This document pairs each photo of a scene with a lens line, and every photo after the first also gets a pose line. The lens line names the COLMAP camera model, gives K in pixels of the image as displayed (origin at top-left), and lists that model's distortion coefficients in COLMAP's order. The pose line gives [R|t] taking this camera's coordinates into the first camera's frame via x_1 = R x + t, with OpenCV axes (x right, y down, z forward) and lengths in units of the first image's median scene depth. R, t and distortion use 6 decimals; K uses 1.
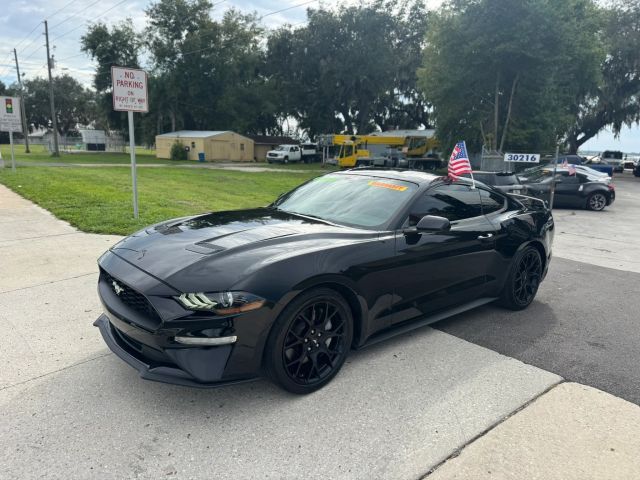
lens RADIAL K [[457.6, 0, 320.5], [0, 457.6, 235.9], [0, 0, 1]] dist [0.030348, -0.029995]
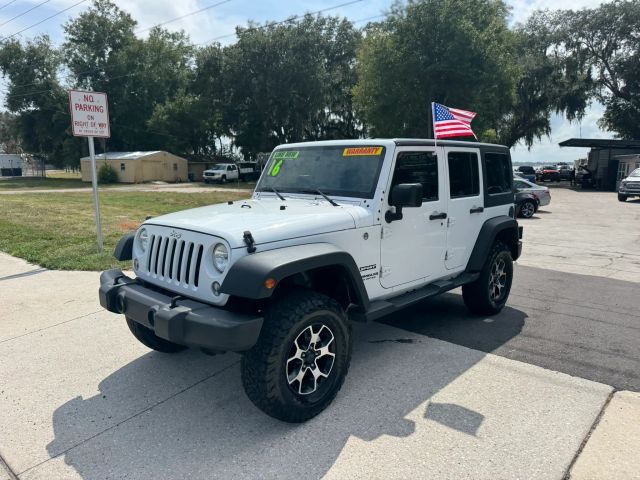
lens RADIAL K [[458.3, 0, 320.0], [0, 458.3, 240.0], [0, 0, 1]] dist [0.010089, -0.005128]
pose [[0.988152, -0.050688, 0.144870, -0.018384], [0.054395, 0.998283, -0.021742, -0.002853], [-0.143519, 0.029365, 0.989212, 0.002942]]
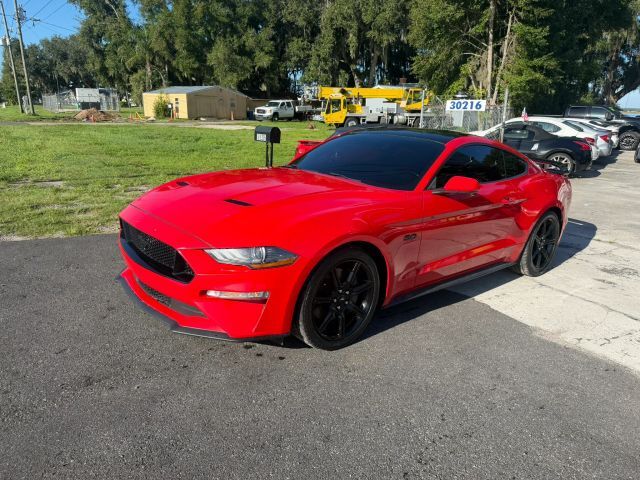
lens RADIAL K [[451.4, 0, 320.0], [0, 451.4, 240.0], [0, 0, 1]] dist [-0.004128, -0.005312]
pose [[0.996377, 0.015074, -0.083695, 0.086357], [-0.006913, 0.995264, 0.096959, -0.007312], [0.084760, -0.096029, 0.991763, 0.076493]]
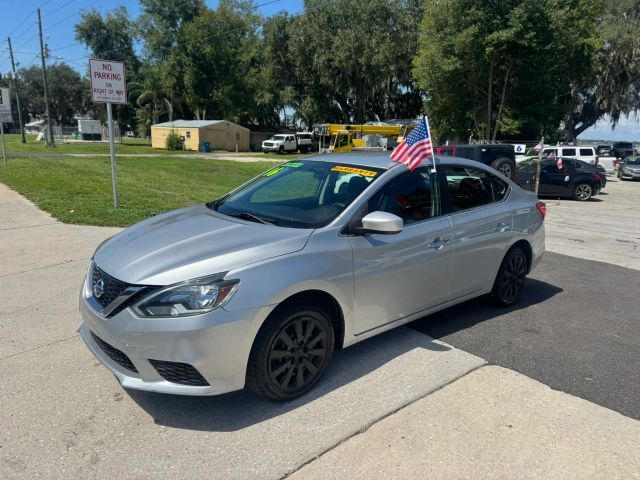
lens RADIAL K [[458.3, 0, 320.0], [0, 458.3, 240.0], [0, 0, 1]] dist [0.010089, -0.005128]
pose [[0.999997, -0.000609, -0.002351, 0.009759], [0.000682, 0.999512, 0.031230, -0.000264], [0.002331, -0.031232, 0.999509, -0.003228]]
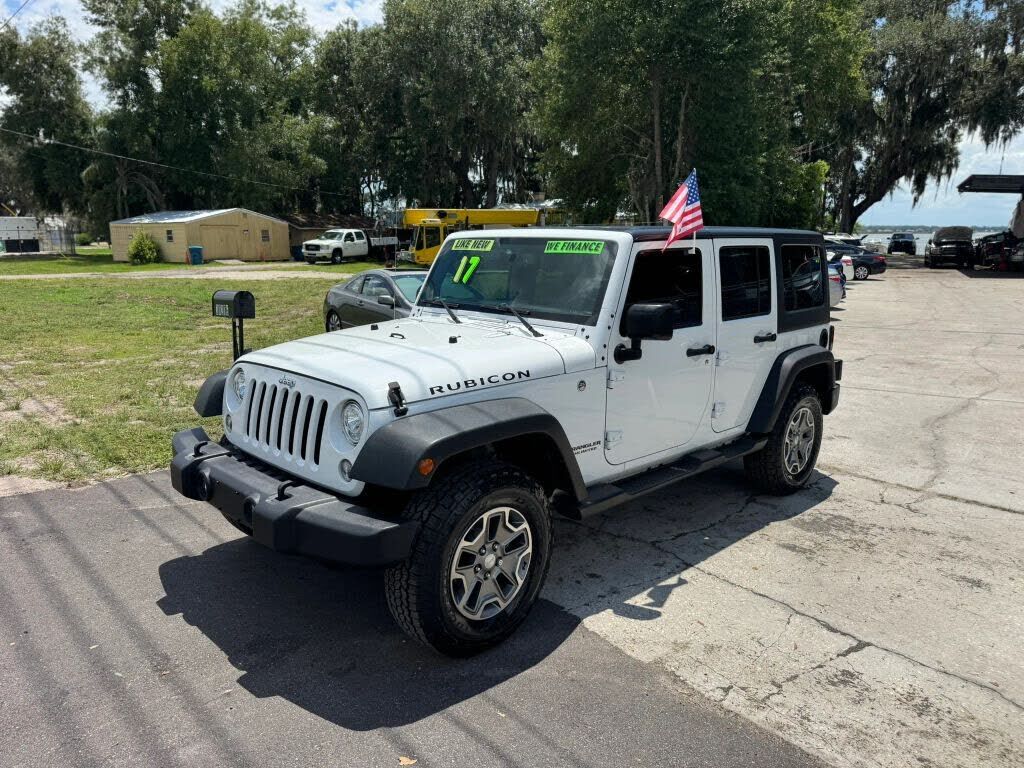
lens RADIAL K [[722.2, 0, 512.0], [0, 722.2, 384.0], [0, 0, 1]] dist [-0.004128, -0.005312]
pose [[0.999110, -0.036613, 0.020960, 0.107142], [0.036264, 0.999201, 0.016795, -0.013709], [-0.021558, -0.016020, 0.999639, 0.092041]]
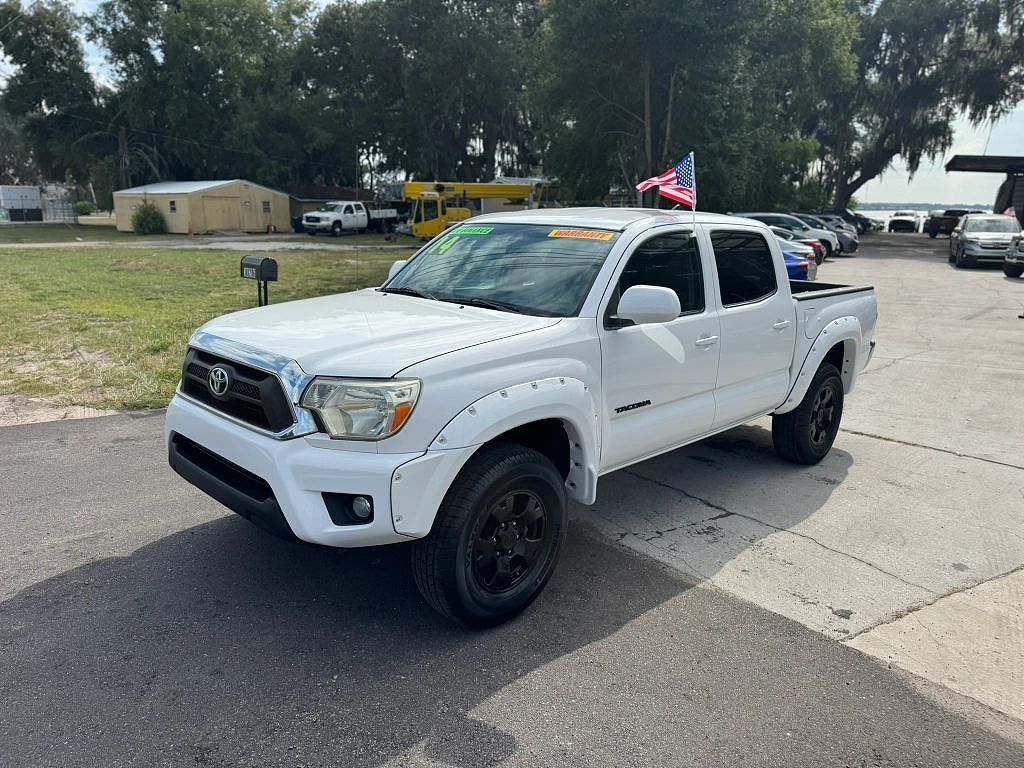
lens RADIAL K [[733.0, 0, 513.5], [0, 733.0, 381.4], [0, 0, 1]] dist [-0.002448, -0.012134]
pose [[0.999363, -0.027921, 0.022206, 0.111662], [0.026882, 0.998590, 0.045779, -0.008242], [-0.023453, -0.045153, 0.998705, 0.057651]]
